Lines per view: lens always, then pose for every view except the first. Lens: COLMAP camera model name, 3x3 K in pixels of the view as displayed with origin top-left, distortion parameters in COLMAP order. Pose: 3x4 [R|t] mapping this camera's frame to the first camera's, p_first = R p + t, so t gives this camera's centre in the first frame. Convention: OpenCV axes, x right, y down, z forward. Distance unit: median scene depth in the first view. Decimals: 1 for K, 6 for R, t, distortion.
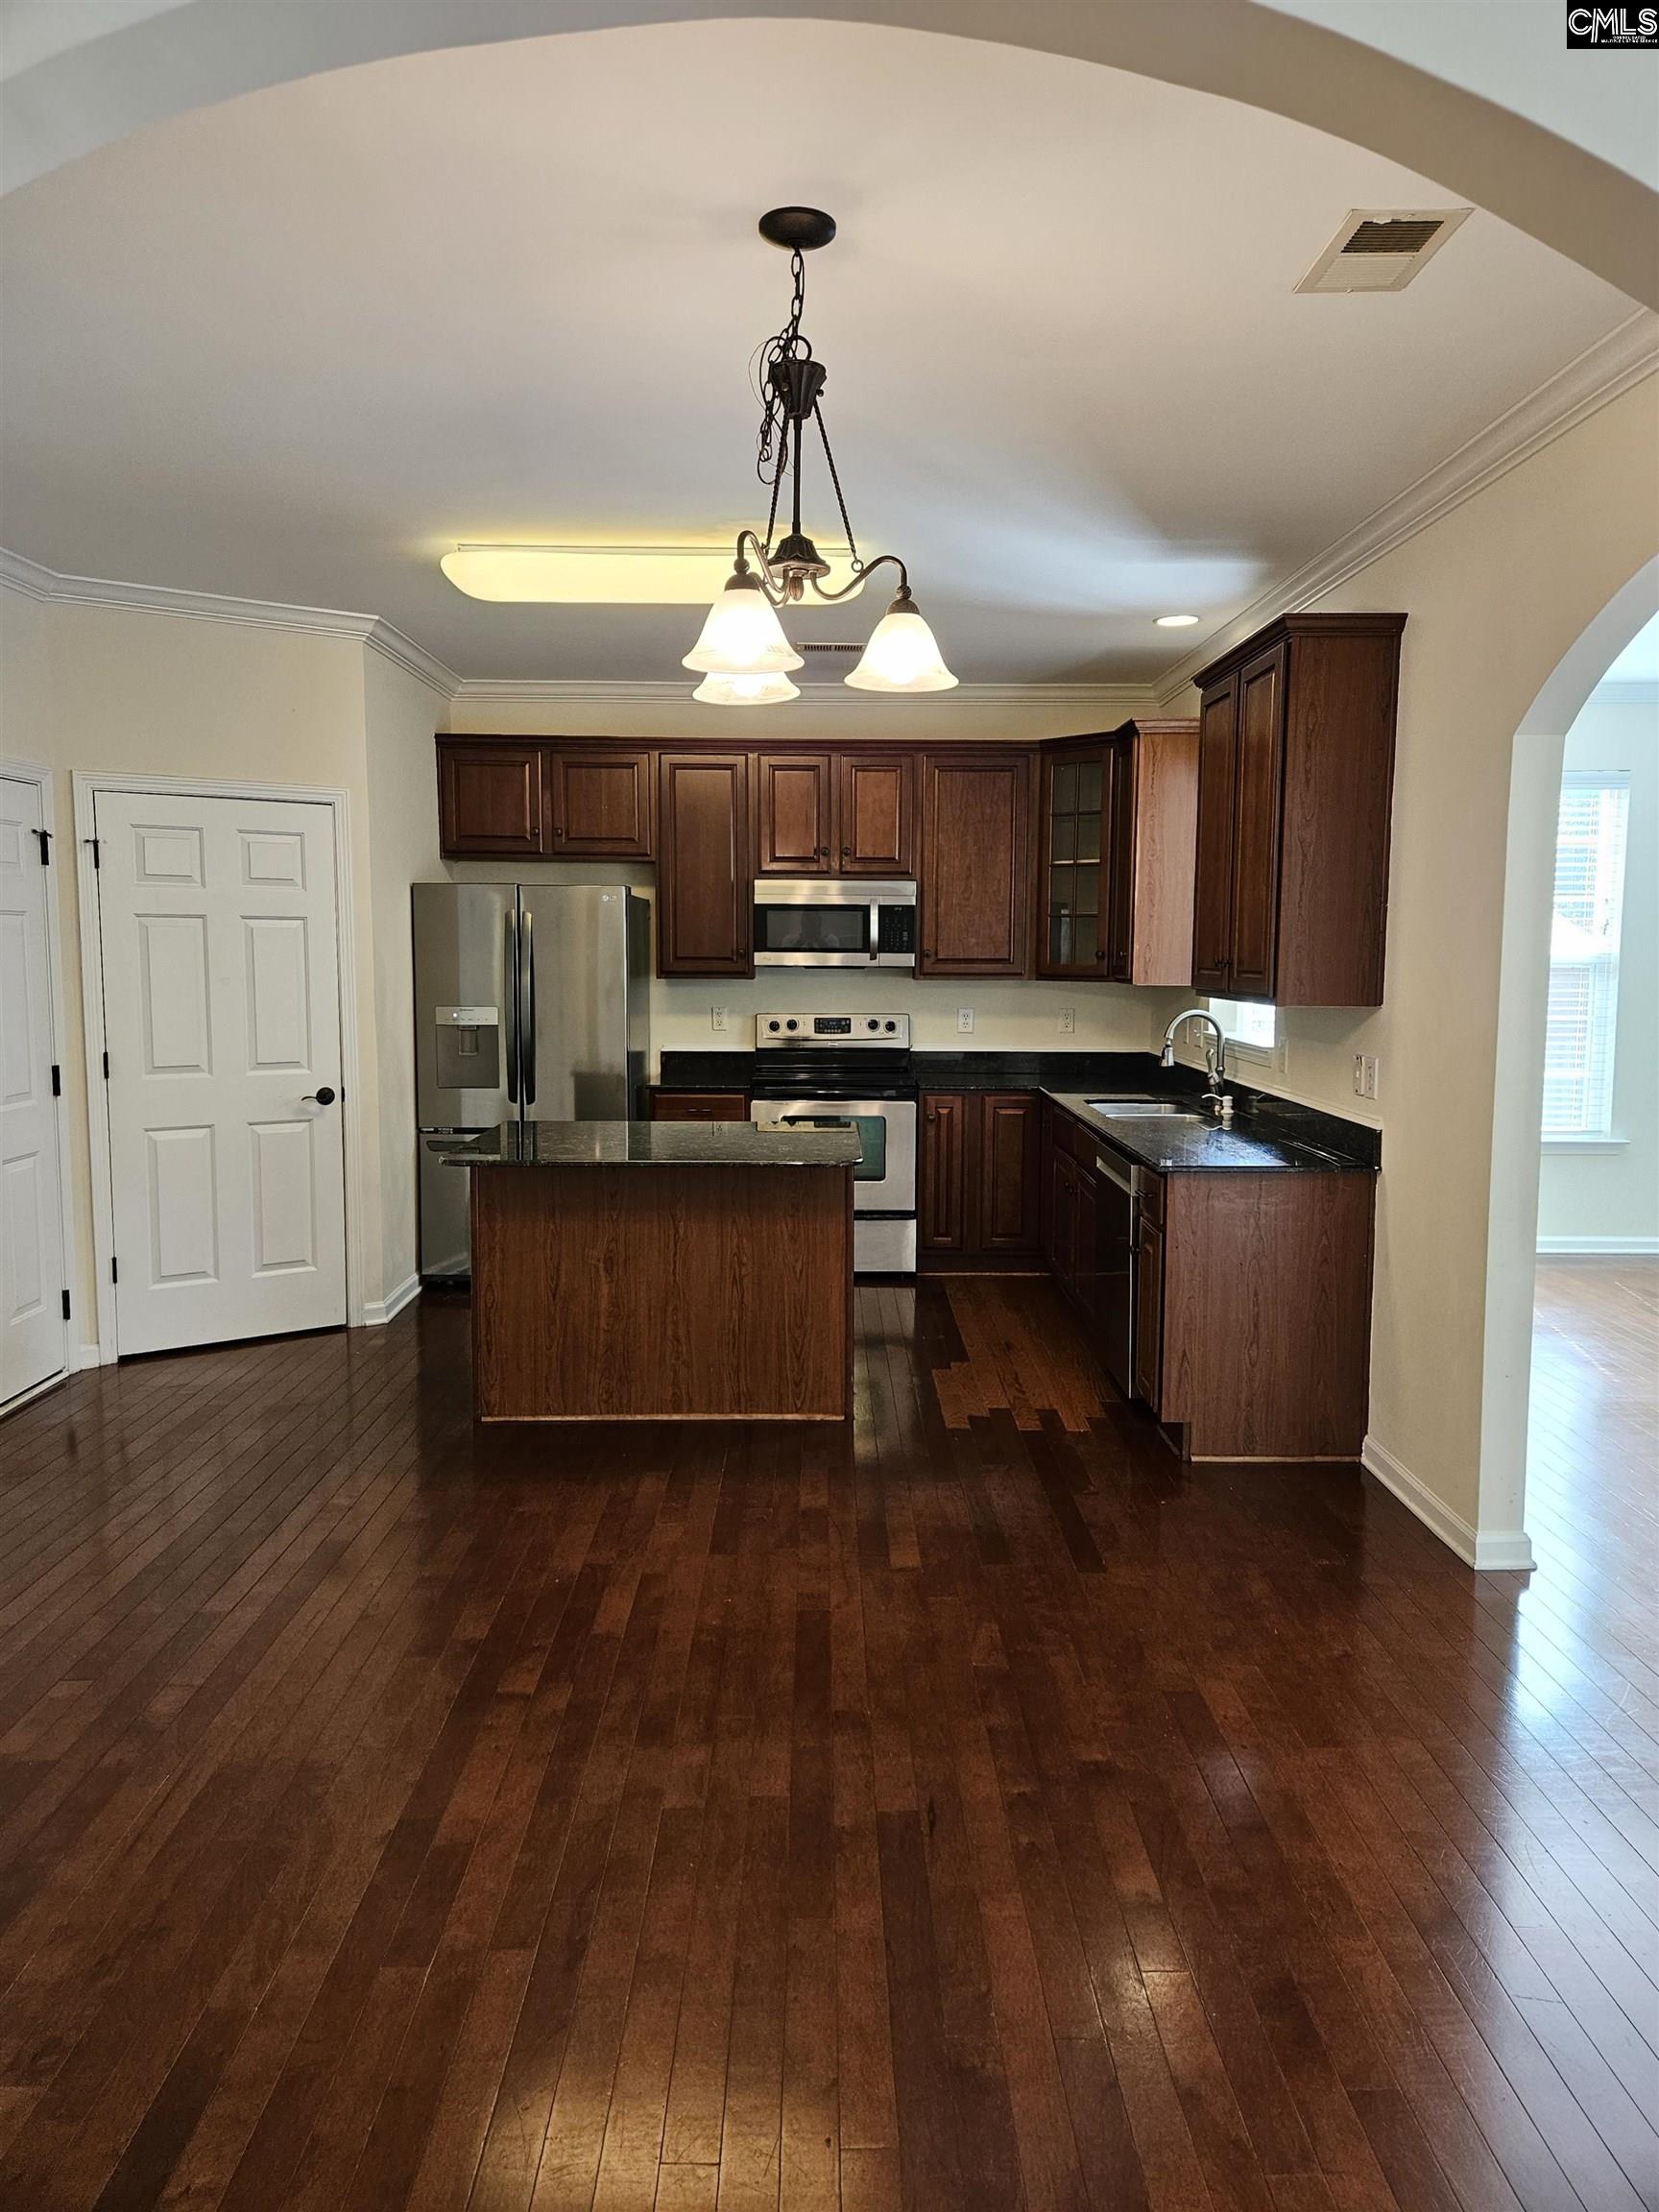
lens RADIAL K [[1482.0, 0, 839.8], [0, 1482.0, 1103.7], [0, 0, 1]] dist [0.070612, -0.047888]
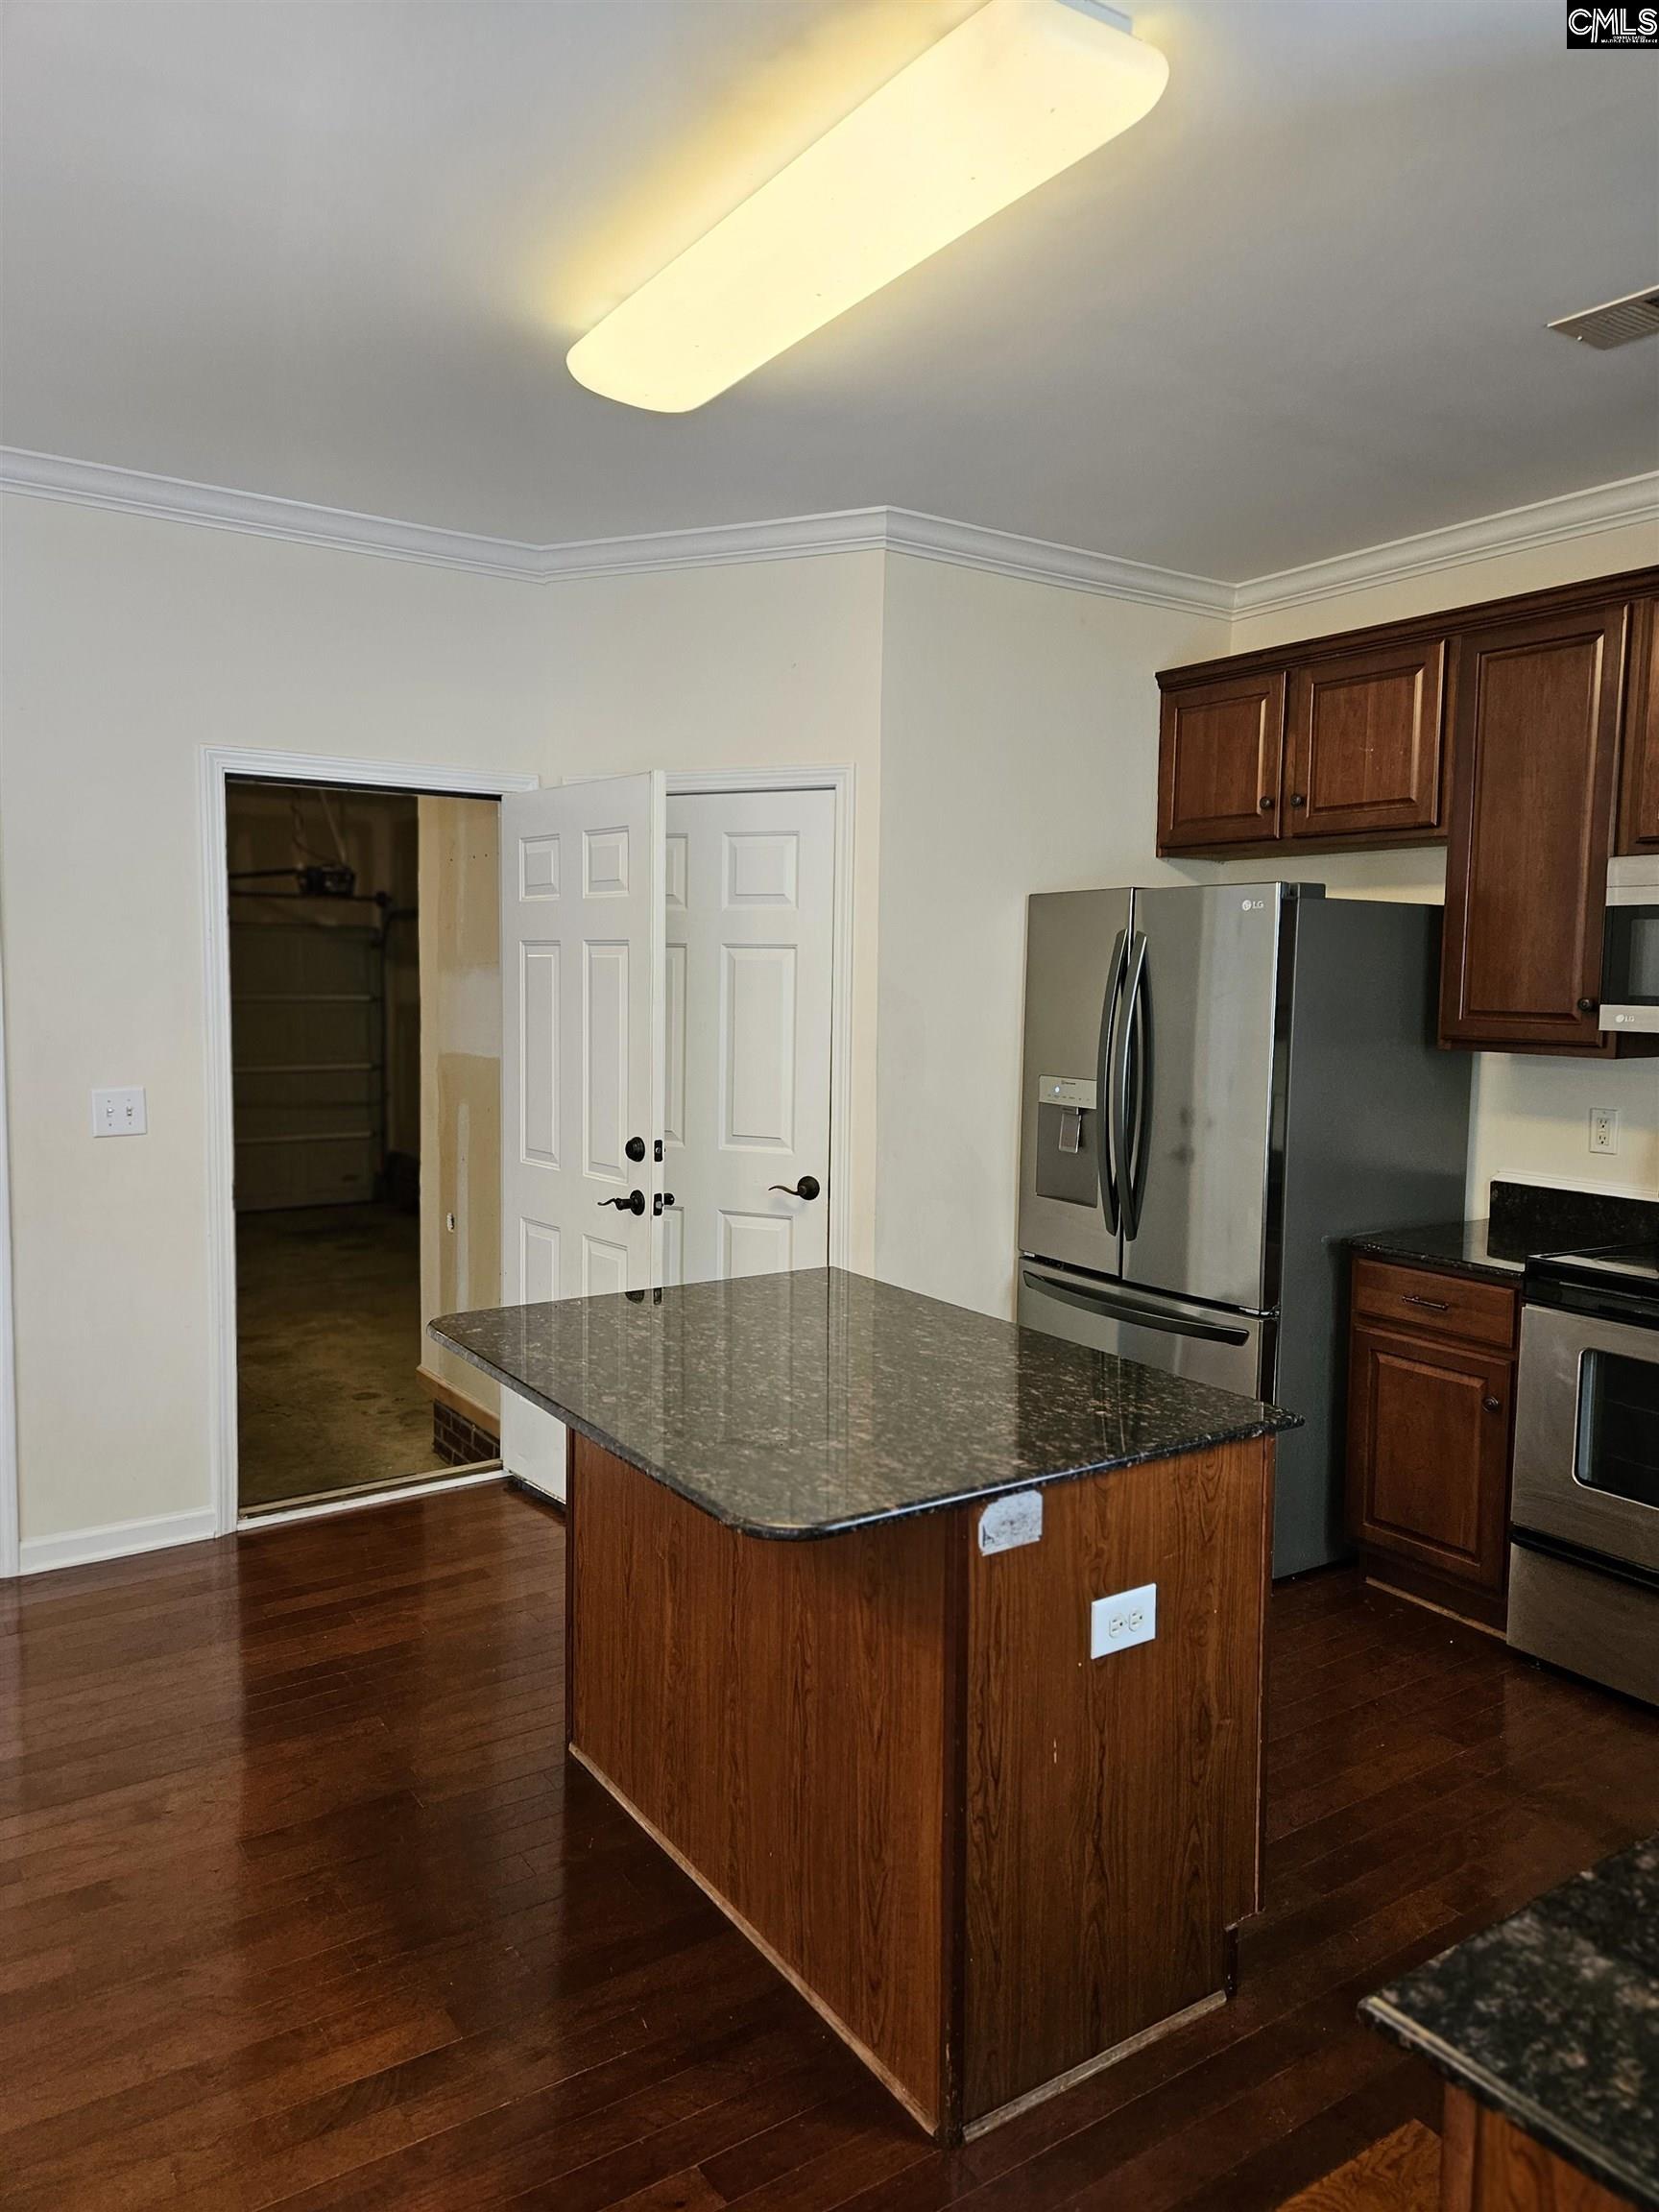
lens RADIAL K [[1482.0, 0, 825.9], [0, 1482.0, 1099.9], [0, 0, 1]] dist [0.070612, -0.047888]
pose [[0.545830, 0.075324, -0.834503, 0.236153], [-0.103067, 0.994423, 0.022345, -0.059021], [0.831533, 0.073813, 0.550550, 0.547835]]
